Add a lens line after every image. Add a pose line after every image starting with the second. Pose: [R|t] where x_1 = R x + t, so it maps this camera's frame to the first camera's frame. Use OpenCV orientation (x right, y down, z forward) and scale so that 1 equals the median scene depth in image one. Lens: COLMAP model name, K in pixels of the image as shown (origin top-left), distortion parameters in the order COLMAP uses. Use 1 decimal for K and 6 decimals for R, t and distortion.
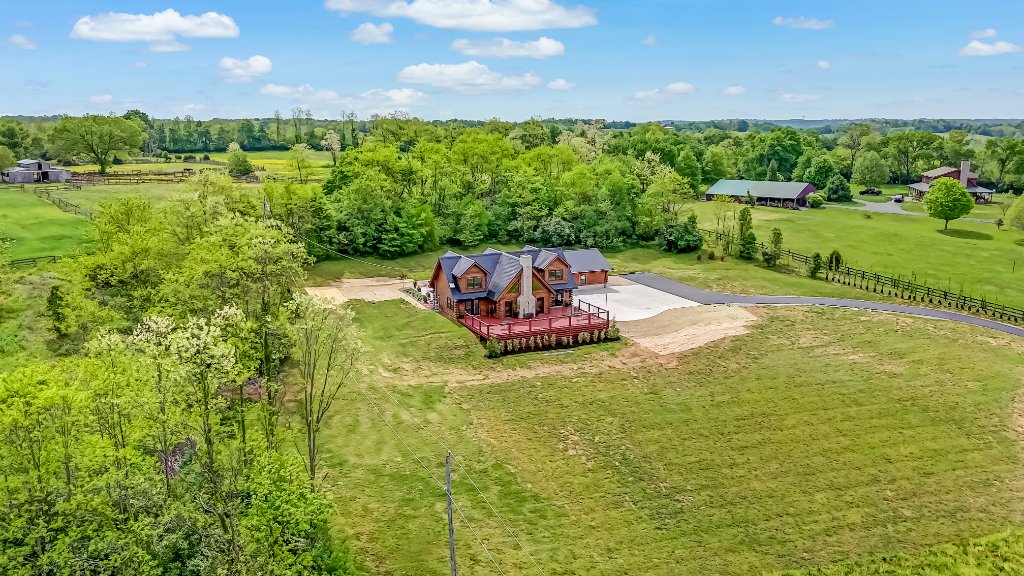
lens RADIAL K [[777.9, 0, 510.8], [0, 777.9, 286.5], [0, 0, 1]] dist [0.062634, -0.052303]
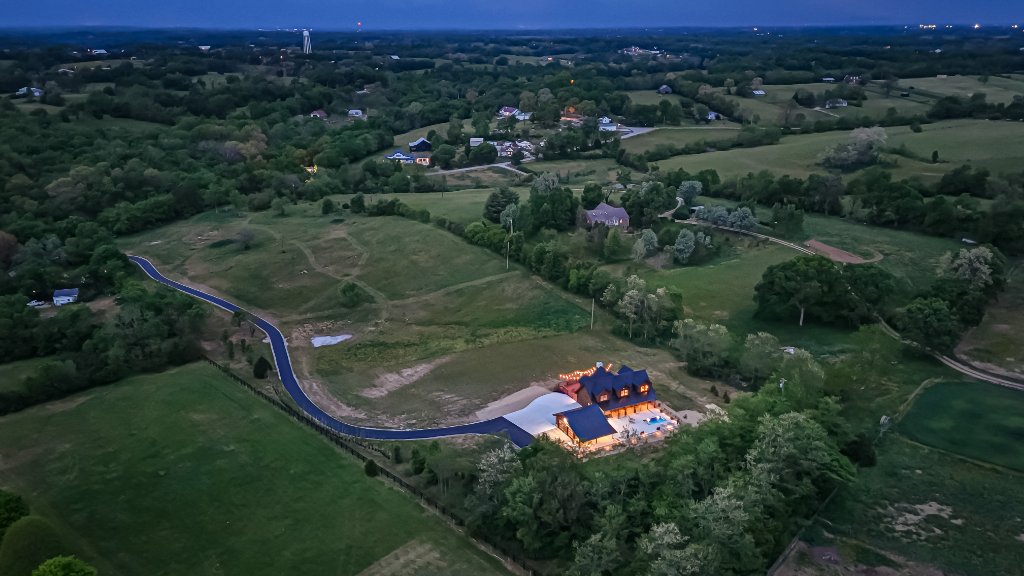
lens RADIAL K [[777.9, 0, 515.2], [0, 777.9, 291.5], [0, 0, 1]] dist [0.062634, -0.052303]
pose [[-0.999721, 0.009719, -0.021532, 0.289848], [-0.002595, 0.860766, 0.508994, -1.269447], [0.023481, 0.508908, -0.860501, 2.718305]]
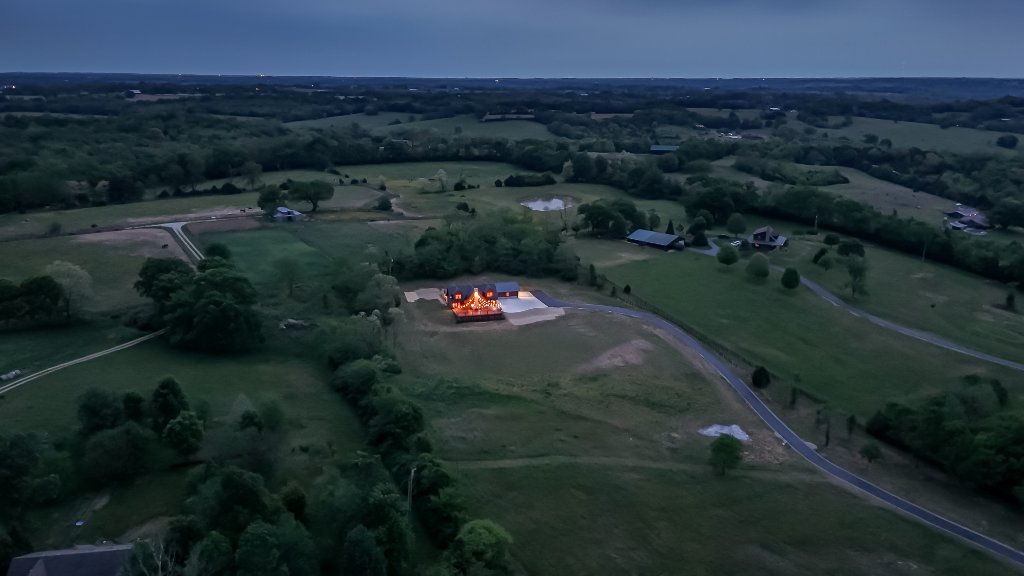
lens RADIAL K [[777.9, 0, 509.2], [0, 777.9, 304.1], [0, 0, 1]] dist [0.062634, -0.052303]
pose [[0.984187, 0.054352, -0.168585, 0.644710], [-0.040448, 0.995573, 0.084843, -0.236257], [0.172450, -0.076683, 0.982029, -1.852536]]
